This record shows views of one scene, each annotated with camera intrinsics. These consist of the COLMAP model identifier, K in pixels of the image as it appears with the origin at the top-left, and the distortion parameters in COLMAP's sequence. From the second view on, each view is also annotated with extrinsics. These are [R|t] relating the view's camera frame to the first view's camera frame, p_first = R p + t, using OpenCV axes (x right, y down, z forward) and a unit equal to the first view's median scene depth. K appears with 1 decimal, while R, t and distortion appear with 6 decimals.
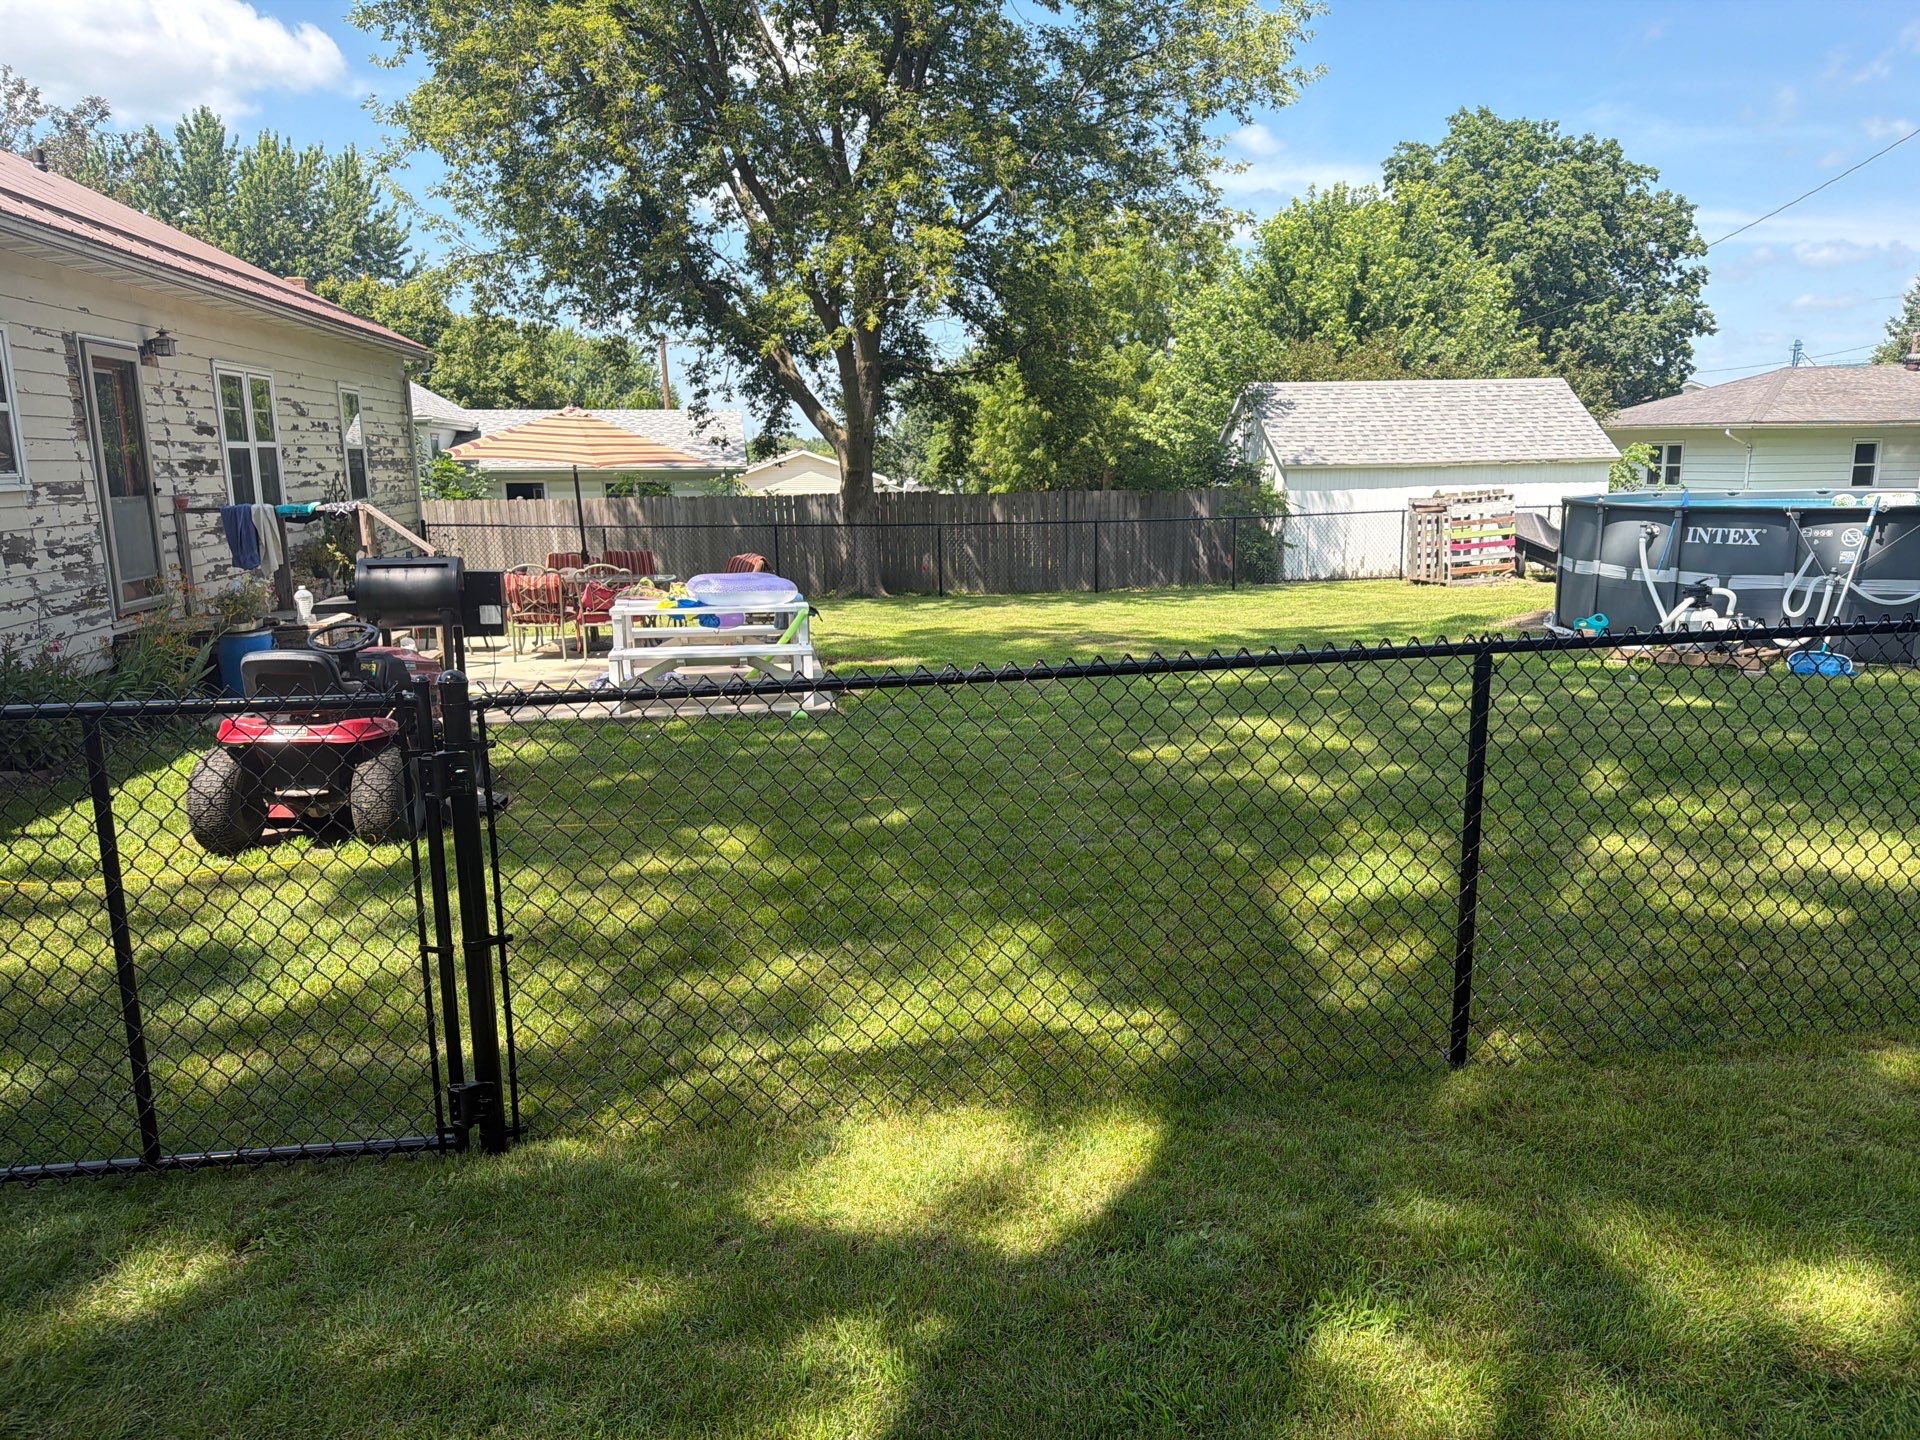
lens RADIAL K [[1341.6, 0, 976.7], [0, 1341.6, 720.4], [0, 0, 1]] dist [0.047350, -0.058666]
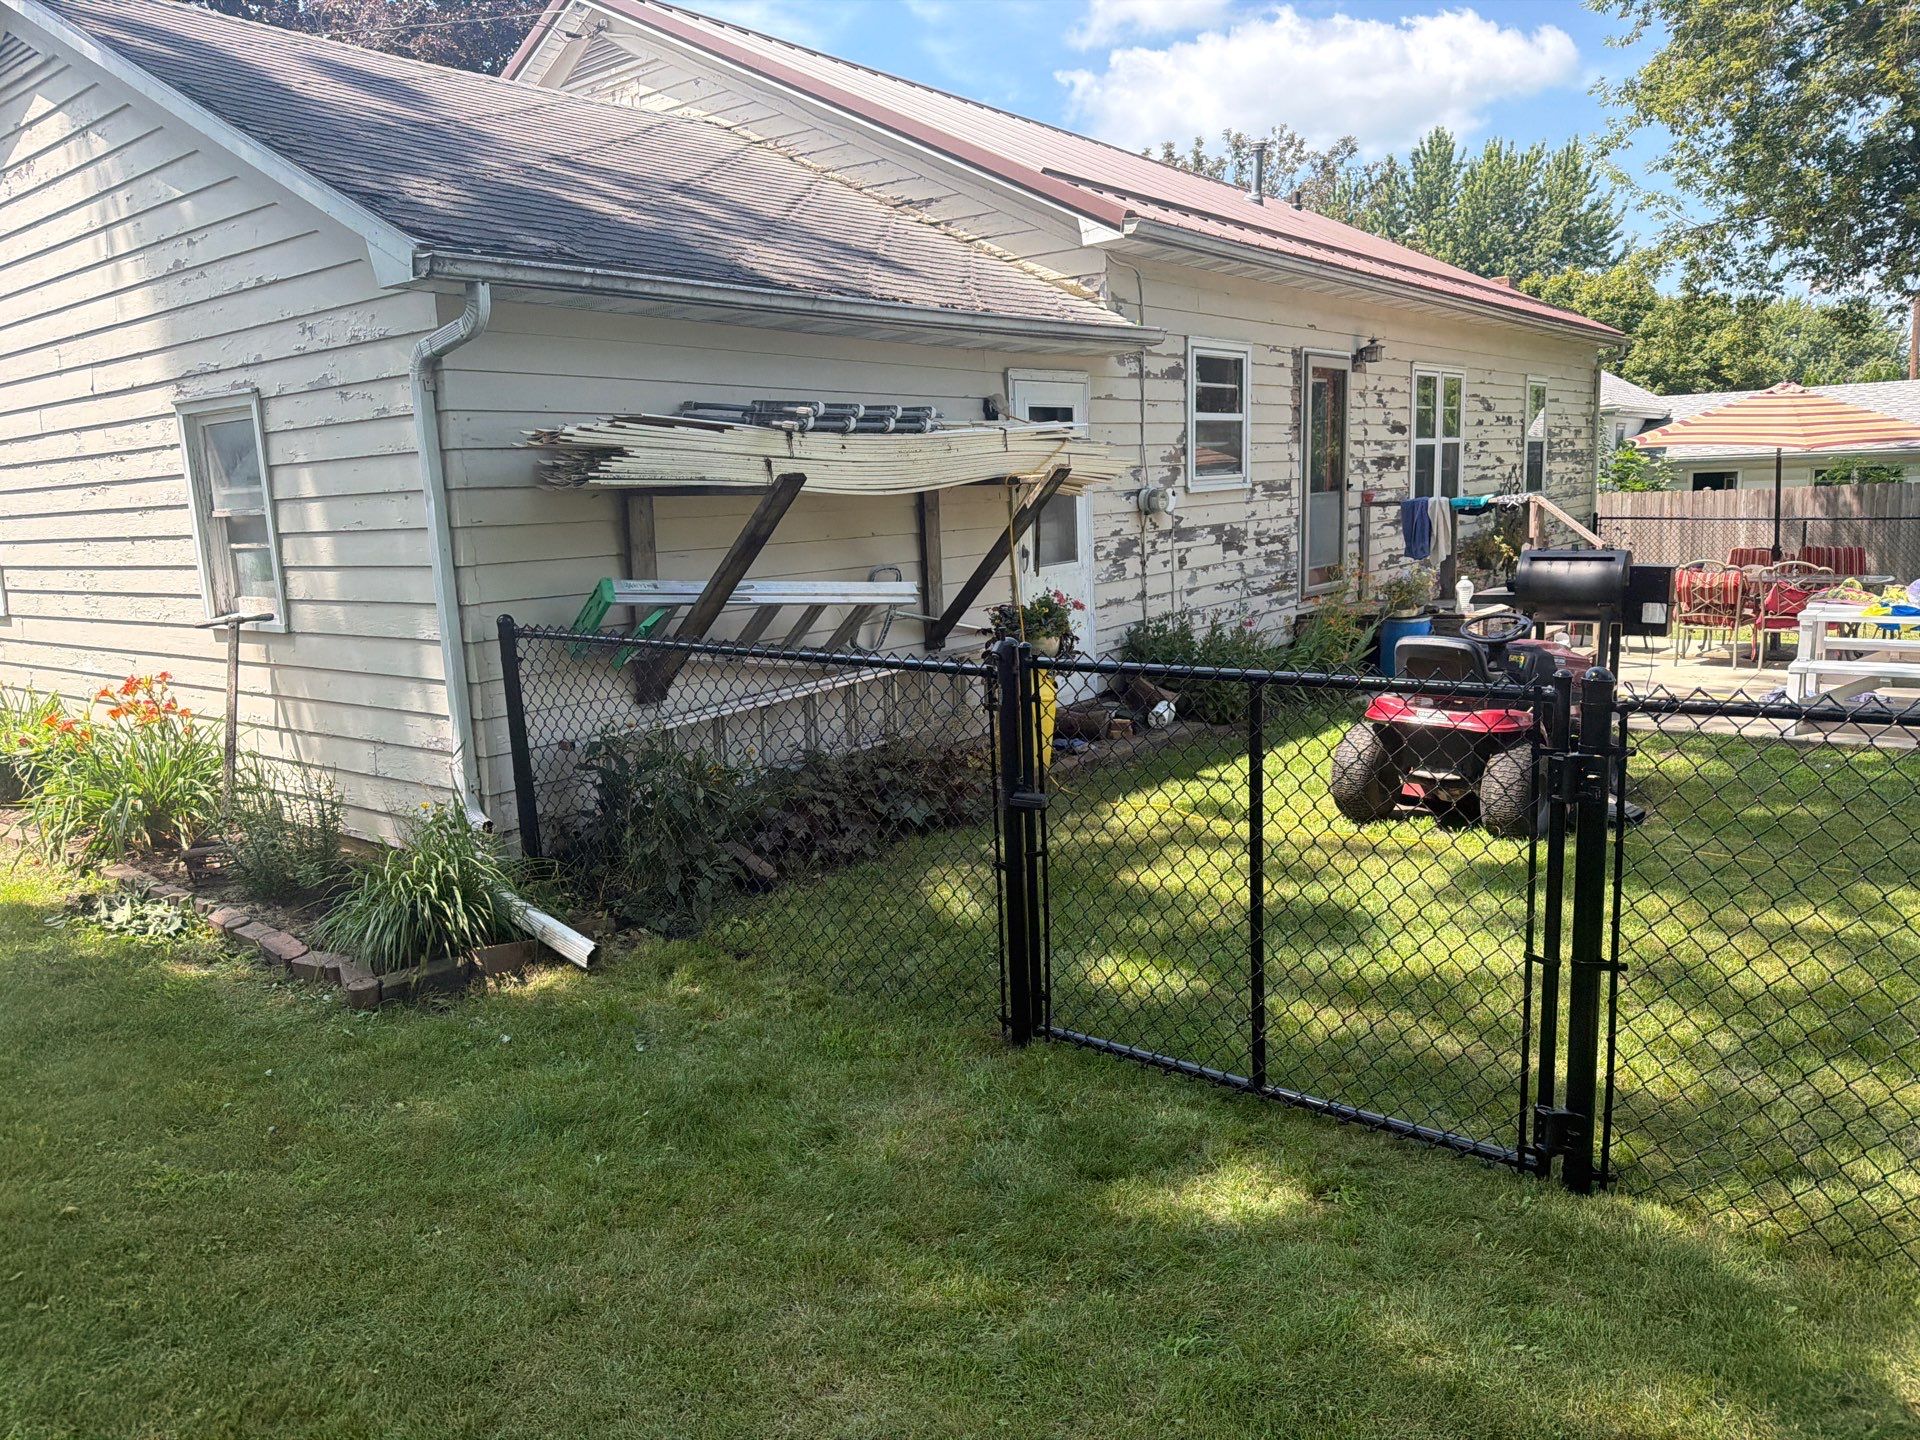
lens RADIAL K [[1341.6, 0, 954.8], [0, 1341.6, 723.4], [0, 0, 1]] dist [0.047350, -0.058666]
pose [[0.678884, 0.112061, -0.725644, -0.002356], [-0.108293, 0.992758, 0.051997, 0.000148], [0.726216, 0.043282, 0.686103, 0.010929]]
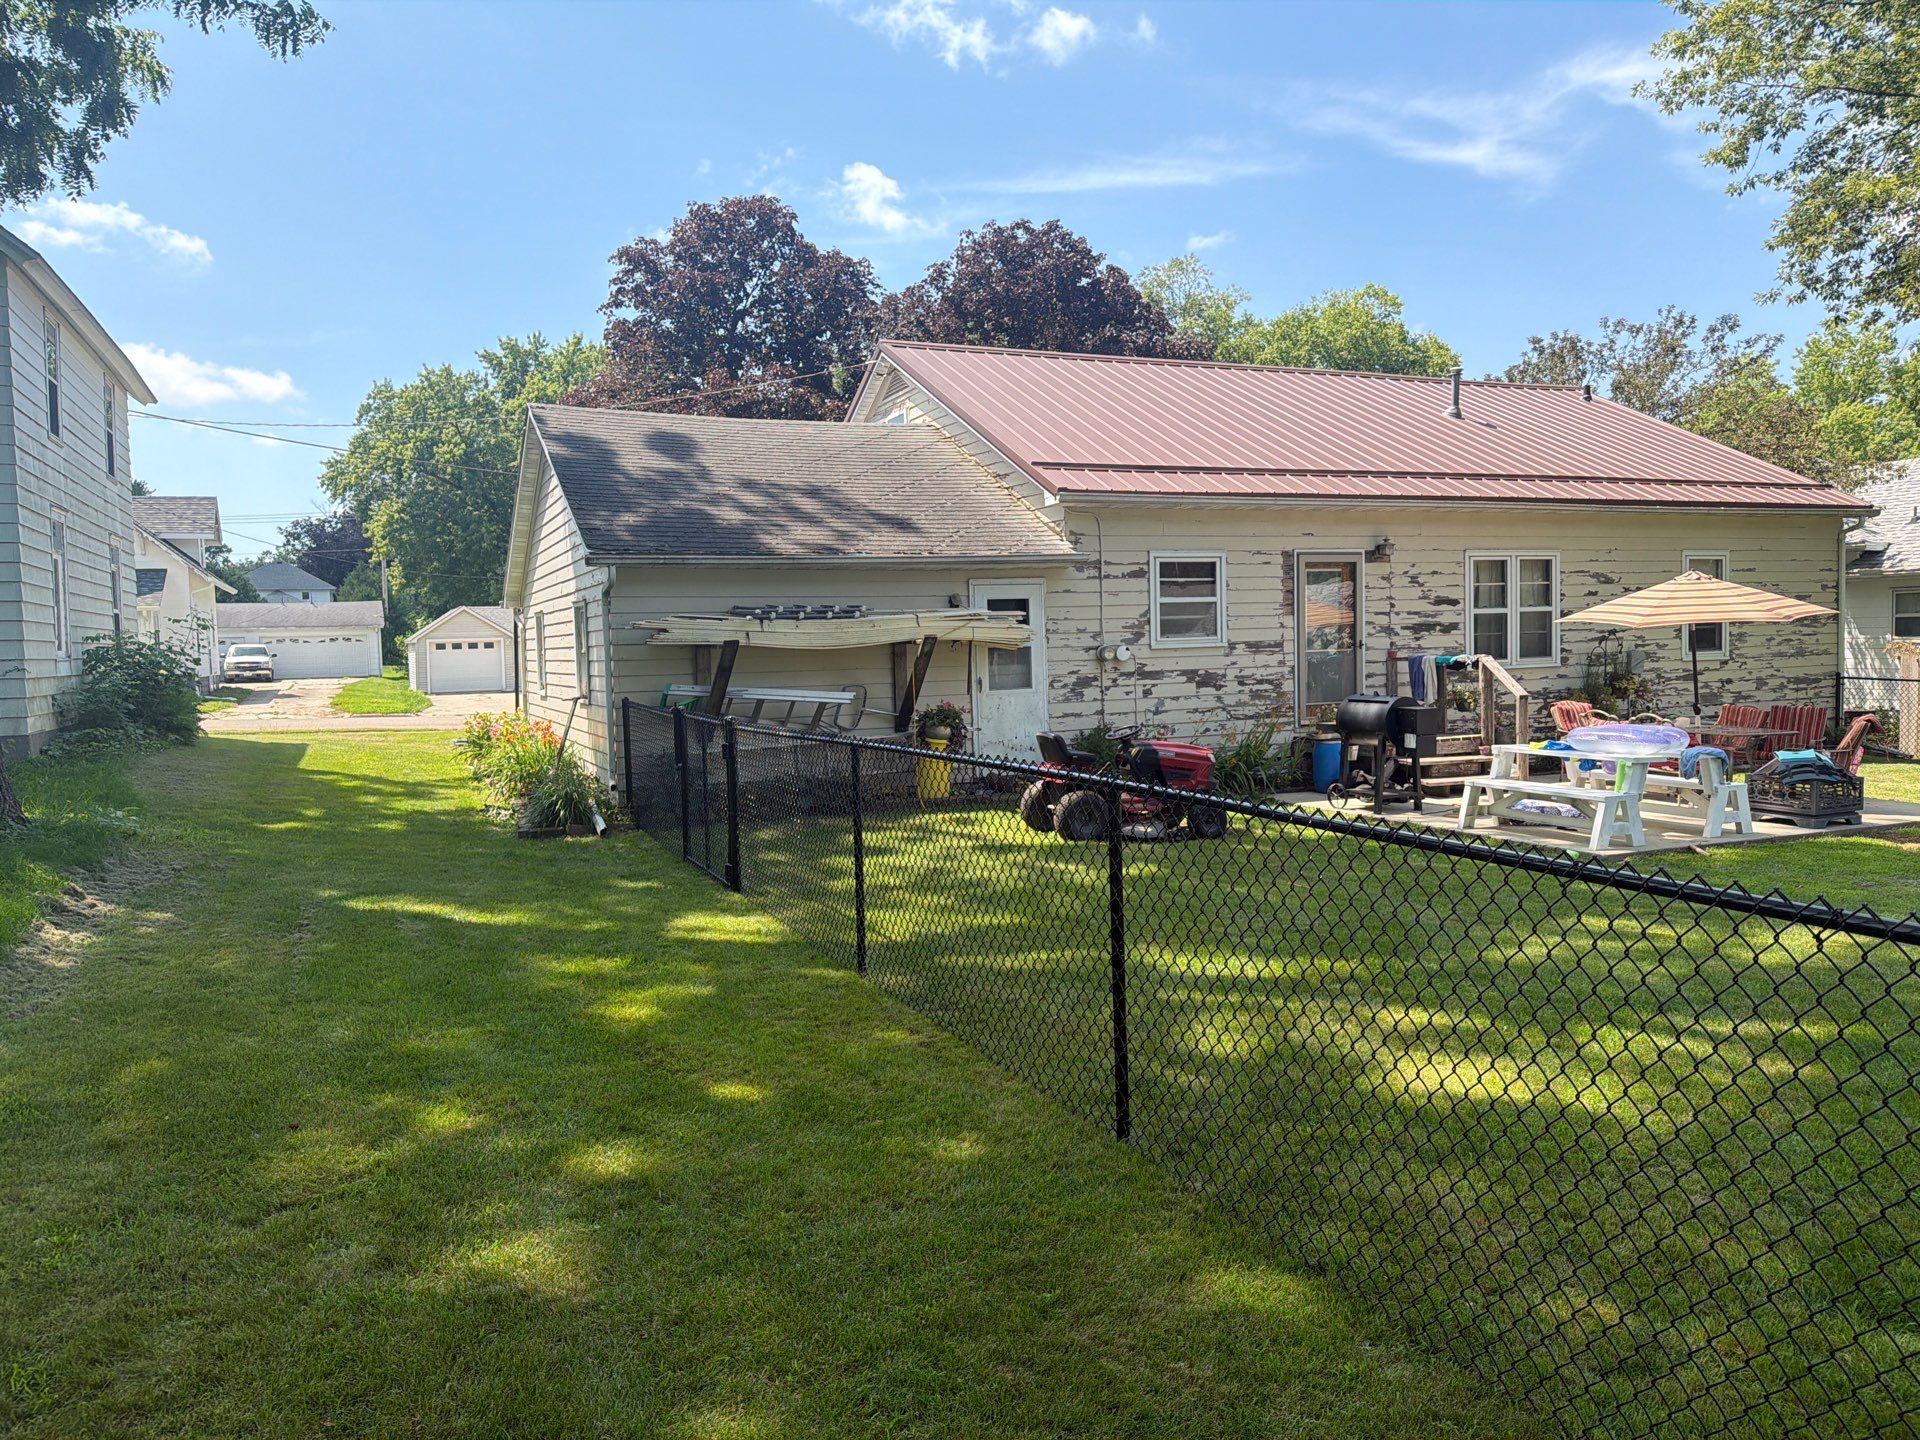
lens RADIAL K [[1341.6, 0, 962.0], [0, 1341.6, 693.2], [0, 0, 1]] dist [0.047350, -0.058666]
pose [[0.248254, 0.044180, -0.967687, 0.403623], [-0.165506, 0.986205, 0.002566, -0.027387], [0.954452, 0.159521, 0.252142, 0.120597]]
